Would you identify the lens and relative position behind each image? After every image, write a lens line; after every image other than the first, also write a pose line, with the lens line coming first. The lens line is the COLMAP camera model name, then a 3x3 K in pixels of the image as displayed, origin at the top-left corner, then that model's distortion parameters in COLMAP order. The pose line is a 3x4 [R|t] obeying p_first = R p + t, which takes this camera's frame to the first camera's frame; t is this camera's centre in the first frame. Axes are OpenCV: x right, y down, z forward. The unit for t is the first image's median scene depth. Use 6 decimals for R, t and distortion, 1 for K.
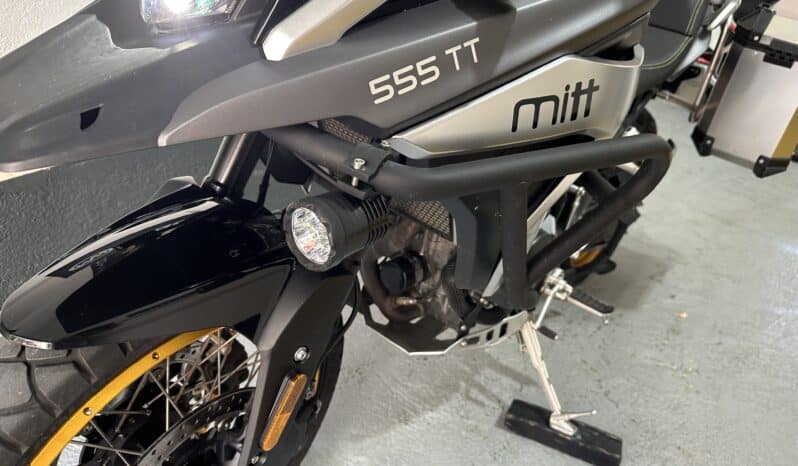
lens RADIAL K [[578.5, 0, 399.0], [0, 578.5, 233.0], [0, 0, 1]] dist [0.056669, -0.096106]
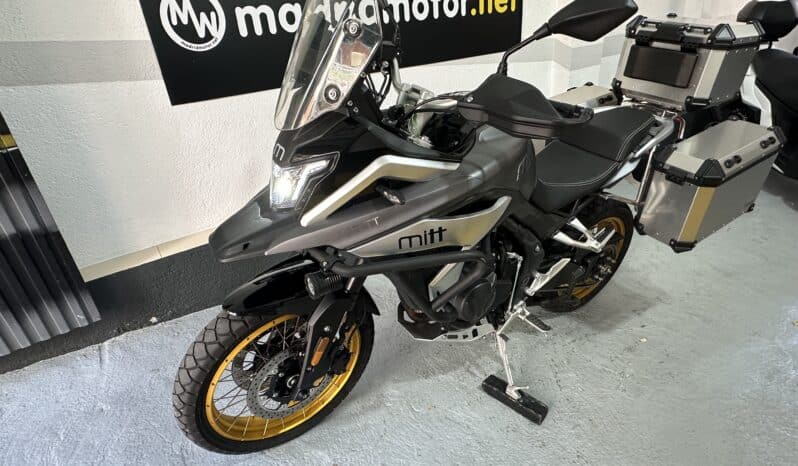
lens RADIAL K [[457.0, 0, 399.0], [0, 457.0, 233.0], [0, 0, 1]] dist [-0.003125, -0.000150]
pose [[0.945343, 0.053902, -0.321591, 0.712916], [-0.061944, 0.997970, -0.014820, -0.186127], [0.320139, 0.033931, 0.946763, -0.745831]]
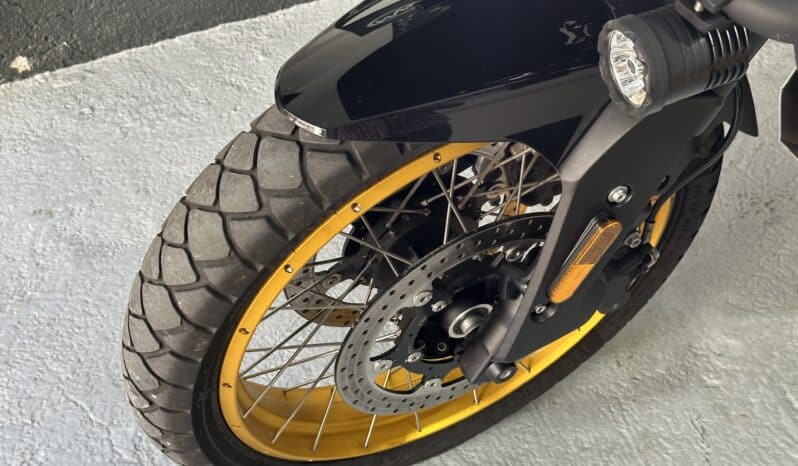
lens RADIAL K [[1150.6, 0, 399.0], [0, 1150.6, 233.0], [0, 0, 1]] dist [0.062824, 0.069695]
pose [[0.878726, 0.244321, -0.410058, 0.186208], [-0.099731, 0.934088, 0.342832, -0.205485], [0.466791, -0.260360, 0.845174, -0.340755]]
